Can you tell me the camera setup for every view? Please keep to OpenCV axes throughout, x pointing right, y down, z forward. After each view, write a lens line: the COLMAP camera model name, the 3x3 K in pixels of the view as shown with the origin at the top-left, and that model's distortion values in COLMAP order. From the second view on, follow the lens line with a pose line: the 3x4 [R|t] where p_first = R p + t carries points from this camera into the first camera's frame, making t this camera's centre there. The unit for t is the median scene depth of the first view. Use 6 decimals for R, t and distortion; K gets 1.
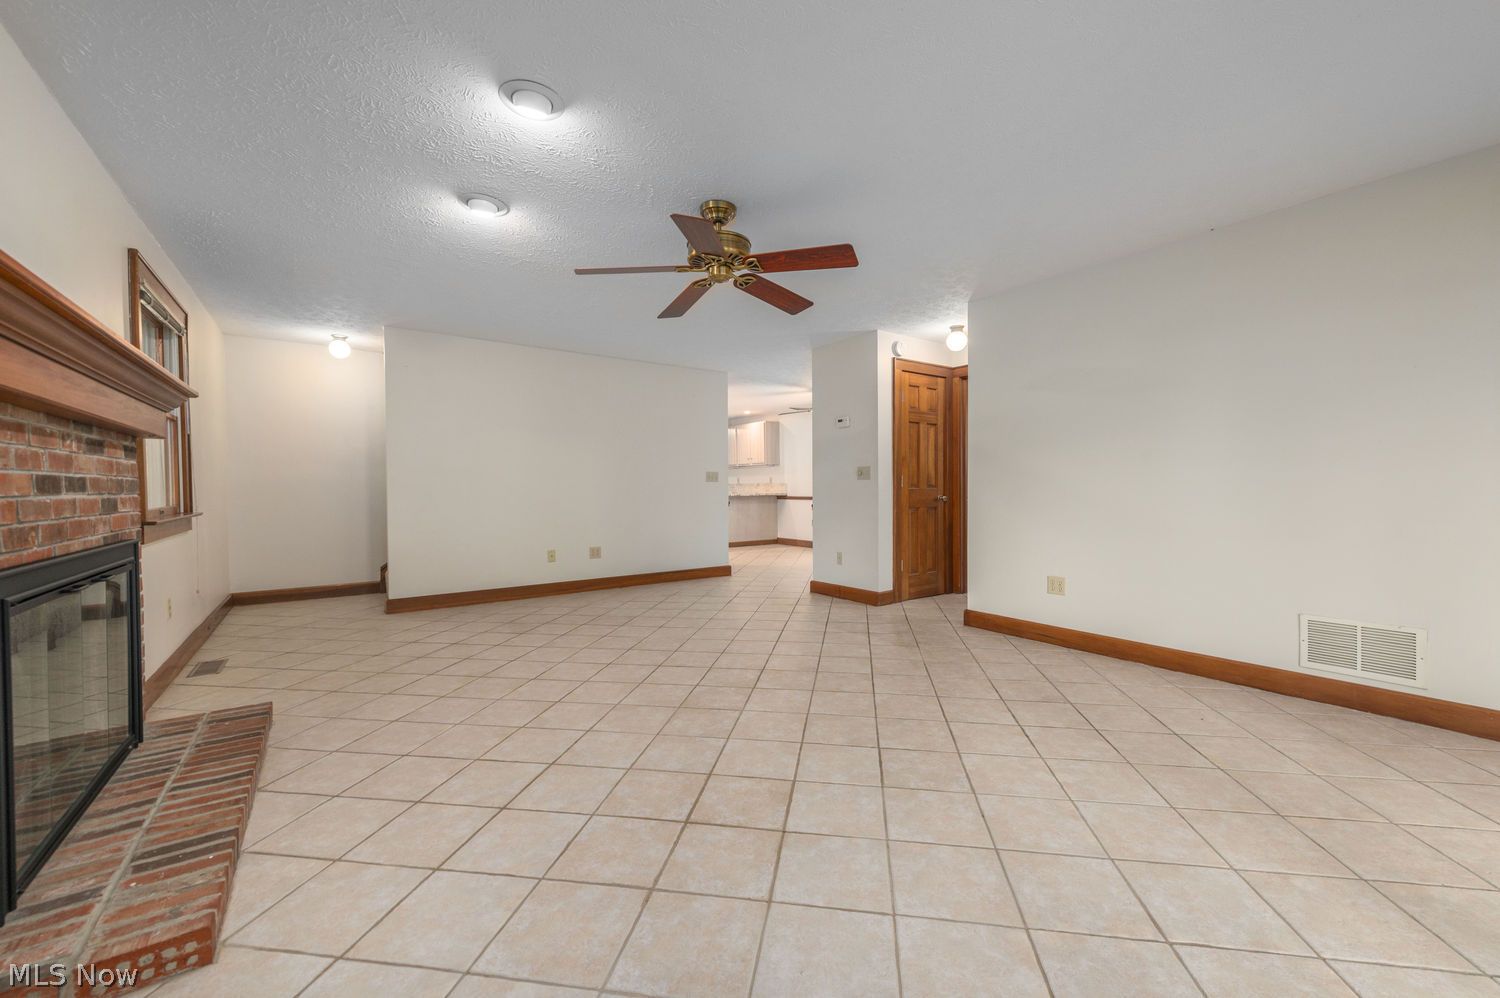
lens RADIAL K [[591.7, 0, 760.1], [0, 591.7, 495.3], [0, 0, 1]] dist [0.012033, -0.001272]
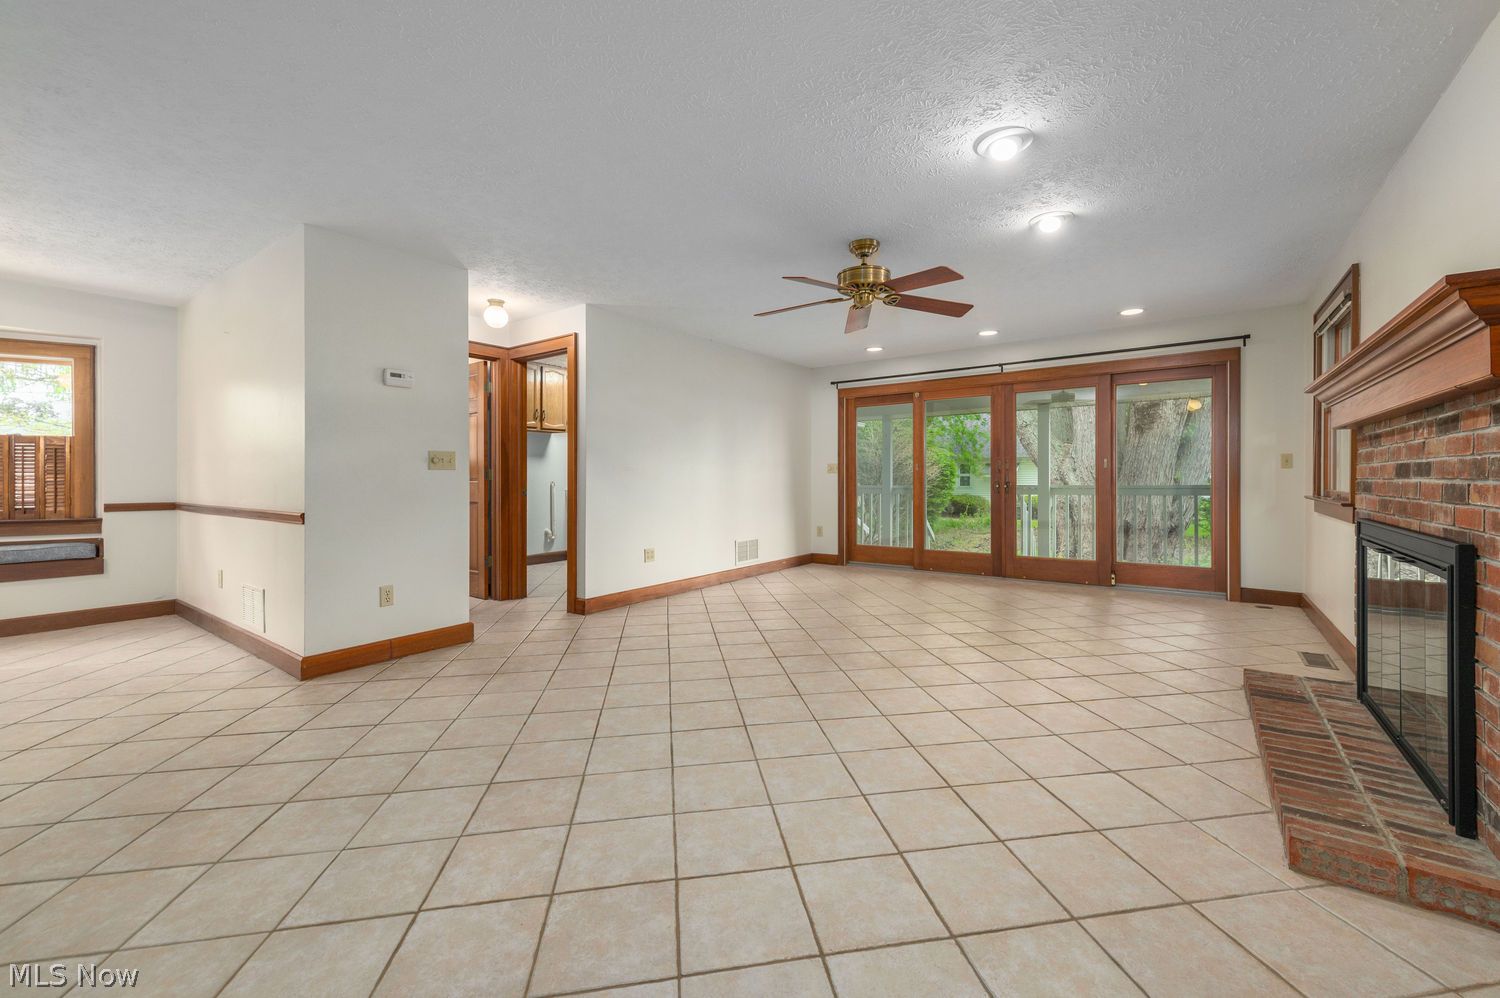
lens RADIAL K [[591.7, 0, 779.0], [0, 591.7, 477.2], [0, 0, 1]] dist [0.012033, -0.001272]
pose [[-0.333072, 0.009506, 0.942853, -1.599569], [0.019987, 0.999796, -0.003019, -0.021394], [-0.942689, 0.017839, -0.333194, 2.203063]]
